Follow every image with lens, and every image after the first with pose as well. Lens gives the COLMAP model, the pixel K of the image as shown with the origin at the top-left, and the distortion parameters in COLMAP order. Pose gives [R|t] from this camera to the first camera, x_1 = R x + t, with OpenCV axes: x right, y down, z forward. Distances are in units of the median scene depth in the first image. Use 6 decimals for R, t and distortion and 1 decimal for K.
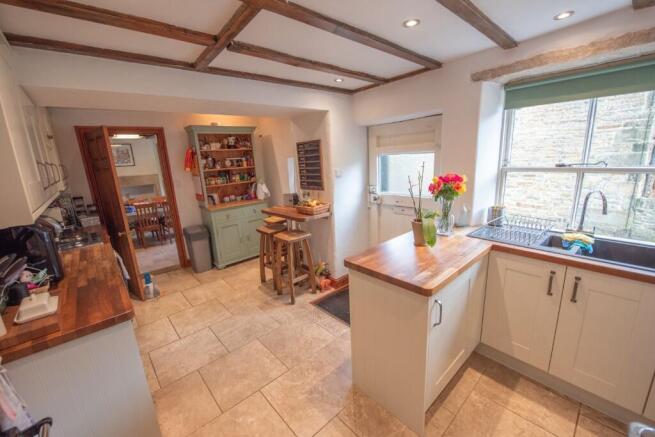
lens RADIAL K [[269.8, 0, 327.7], [0, 269.8, 218.3], [0, 0, 1]] dist [-0.015349, -0.000689]
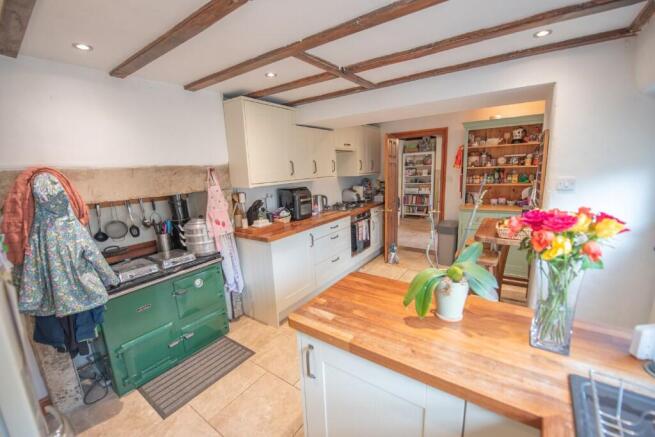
lens RADIAL K [[269.8, 0, 328.0], [0, 269.8, 217.4], [0, 0, 1]] dist [-0.015349, -0.000689]
pose [[0.214903, 0.221363, -0.951218, 0.471325], [-0.193448, 0.964325, 0.180709, -0.095709], [0.957285, 0.145176, 0.250059, 0.341786]]
